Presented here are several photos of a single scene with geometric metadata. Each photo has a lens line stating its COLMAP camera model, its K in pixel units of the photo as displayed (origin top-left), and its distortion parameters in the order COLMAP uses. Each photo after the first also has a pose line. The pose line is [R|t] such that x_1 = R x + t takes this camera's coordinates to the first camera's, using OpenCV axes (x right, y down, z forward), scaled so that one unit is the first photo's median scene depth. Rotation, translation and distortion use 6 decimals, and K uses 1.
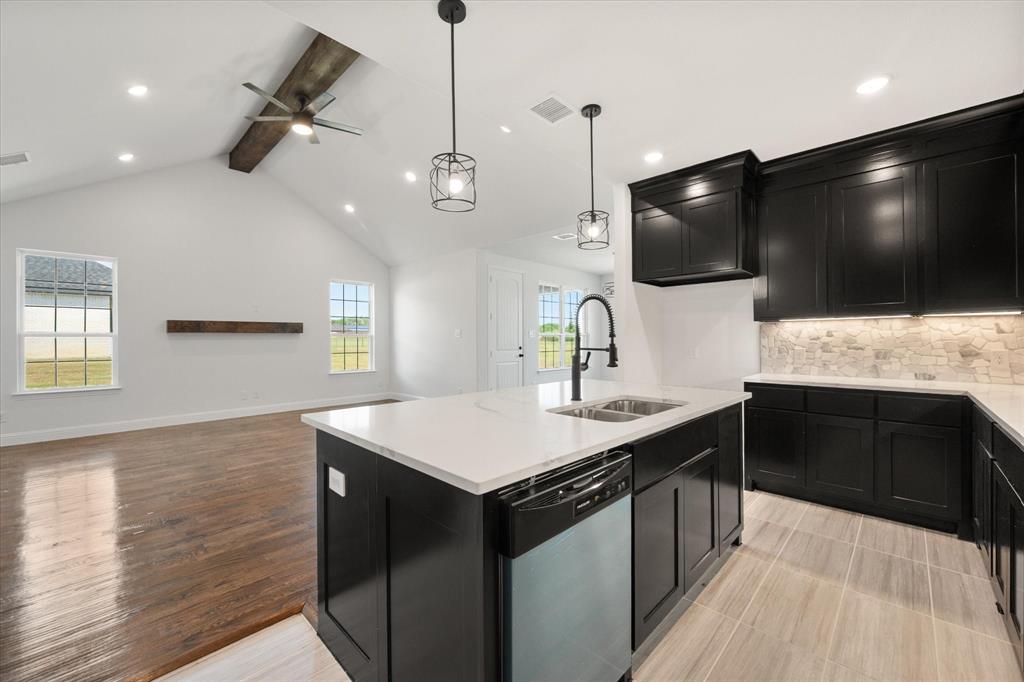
lens RADIAL K [[407.9, 0, 511.5], [0, 407.9, 339.2], [0, 0, 1]] dist [0.000092, -0.000088]
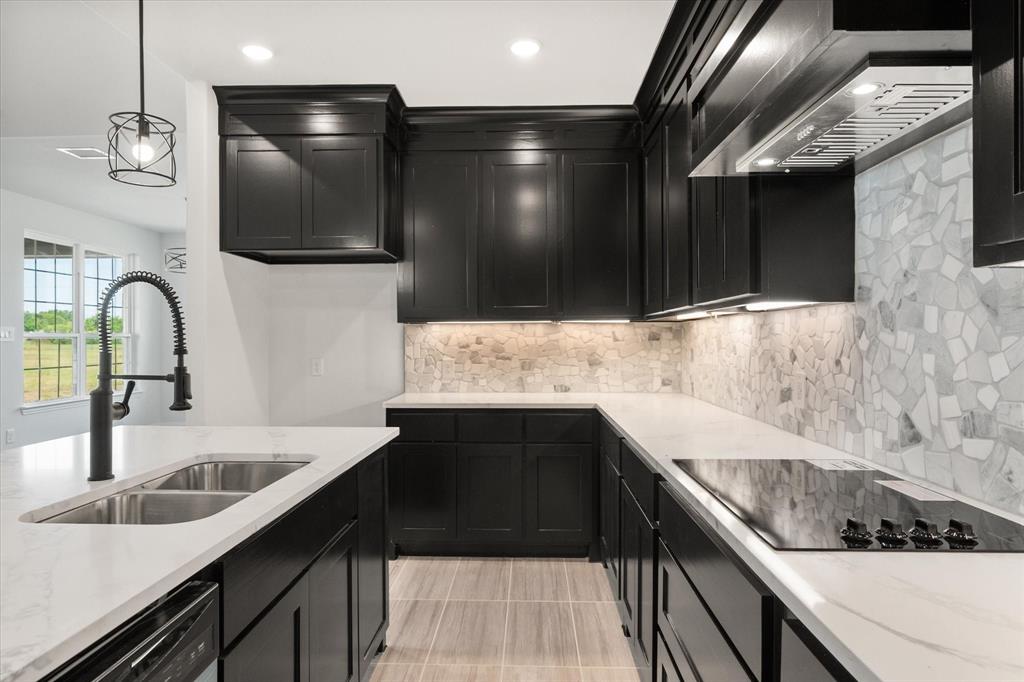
lens RADIAL K [[607.8, 0, 512.8], [0, 607.8, 336.5], [0, 0, 1]] dist [-0.002287, -0.000215]
pose [[0.738629, 0.004912, 0.674094, 0.020905], [-0.001921, 0.999985, -0.005181, -0.017366], [-0.674109, 0.002532, 0.738628, 0.076737]]
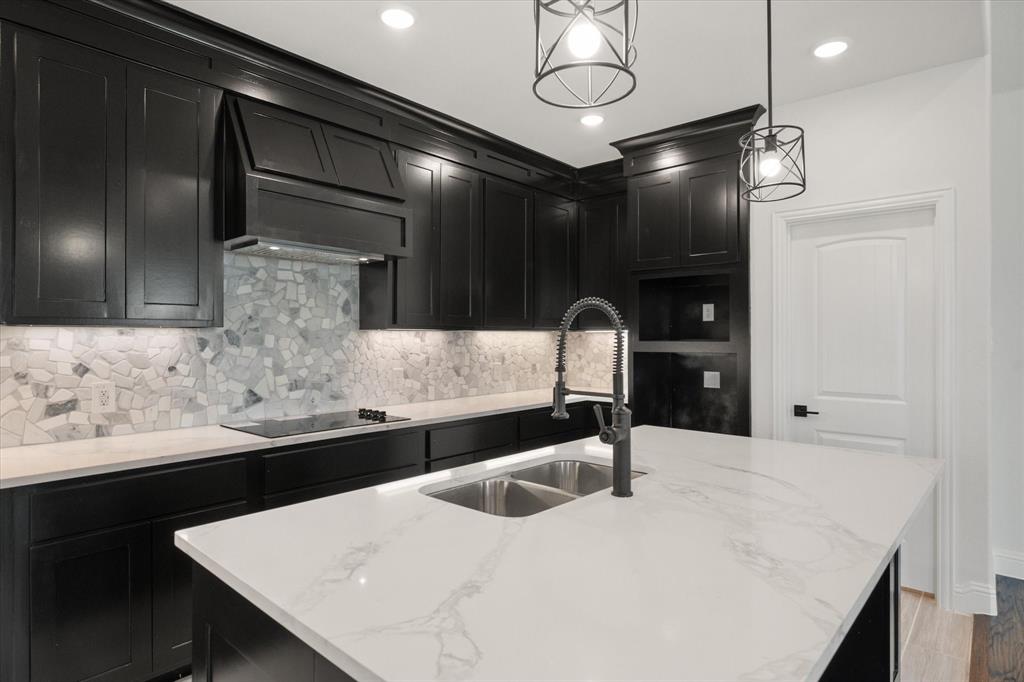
lens RADIAL K [[561.1, 0, 513.9], [0, 561.1, 336.3], [0, 0, 1]] dist [-0.001197, -0.000436]
pose [[-0.998540, 0.004585, -0.053831, 0.252789], [0.004690, 0.999987, -0.001825, -0.040648], [0.053822, -0.002074, -0.998548, 1.280746]]
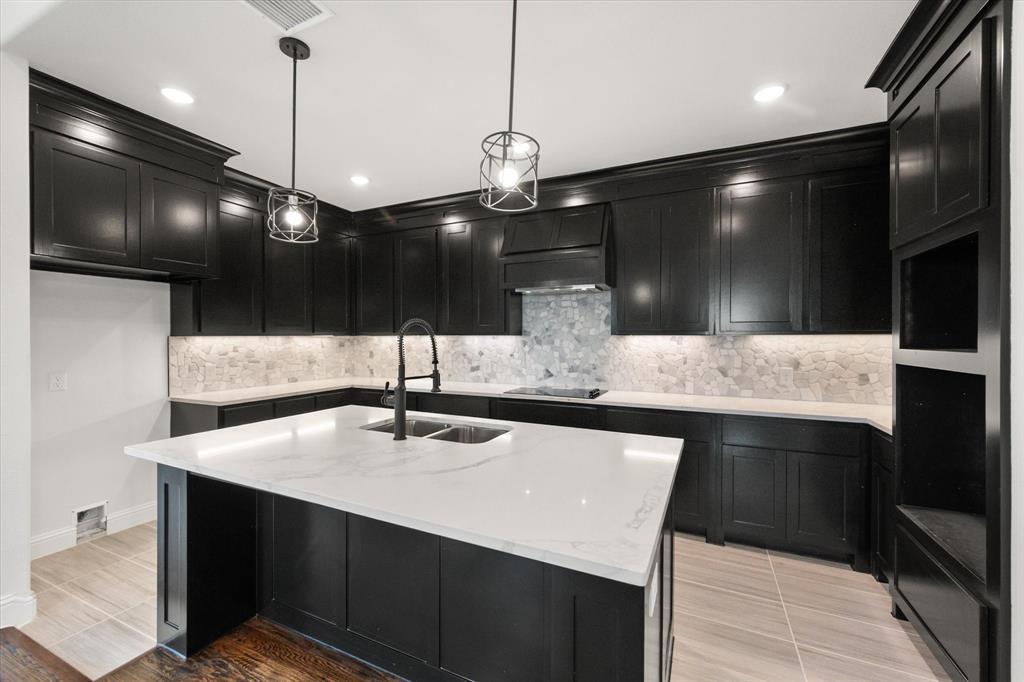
lens RADIAL K [[410.0, 0, 515.0], [0, 410.0, 340.6], [0, 0, 1]] dist [0.000329, -0.000221]
pose [[-0.334920, -0.002831, 0.942242, -0.549505], [-0.000089, 0.999996, 0.002973, -0.045661], [-0.942246, 0.000912, -0.334919, 0.791553]]
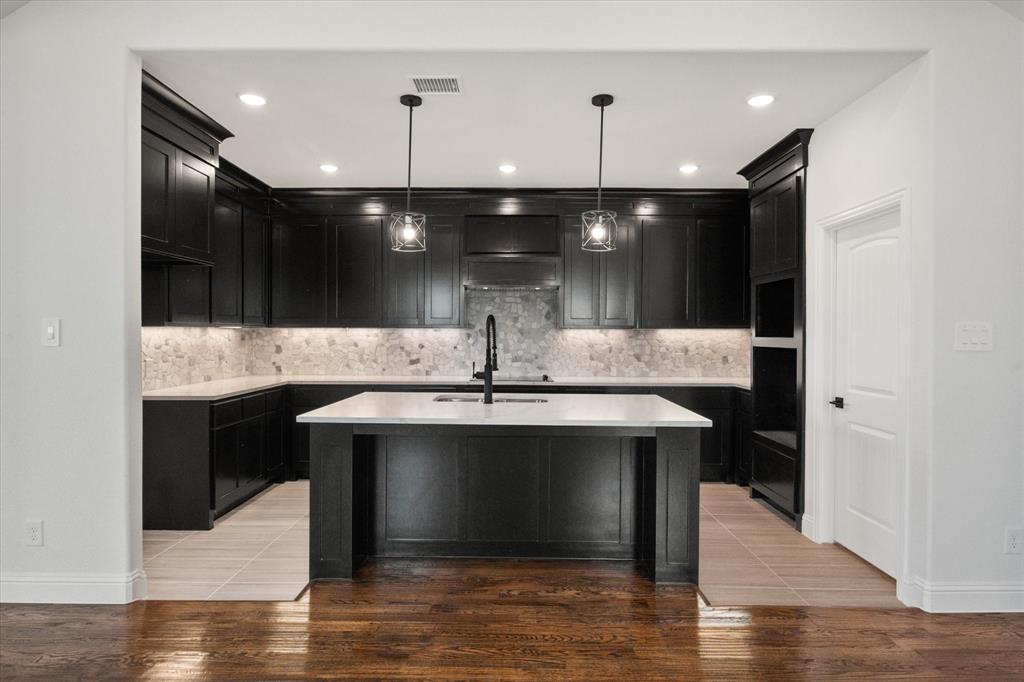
lens RADIAL K [[547.4, 0, 512.0], [0, 547.4, 341.0], [0, 0, 1]] dist [-0.003019, -0.000391]
pose [[-0.692034, -0.008078, 0.721820, -0.757759], [-0.001479, 0.999951, 0.009772, -0.033634], [-0.721864, 0.005695, -0.692012, 1.519029]]
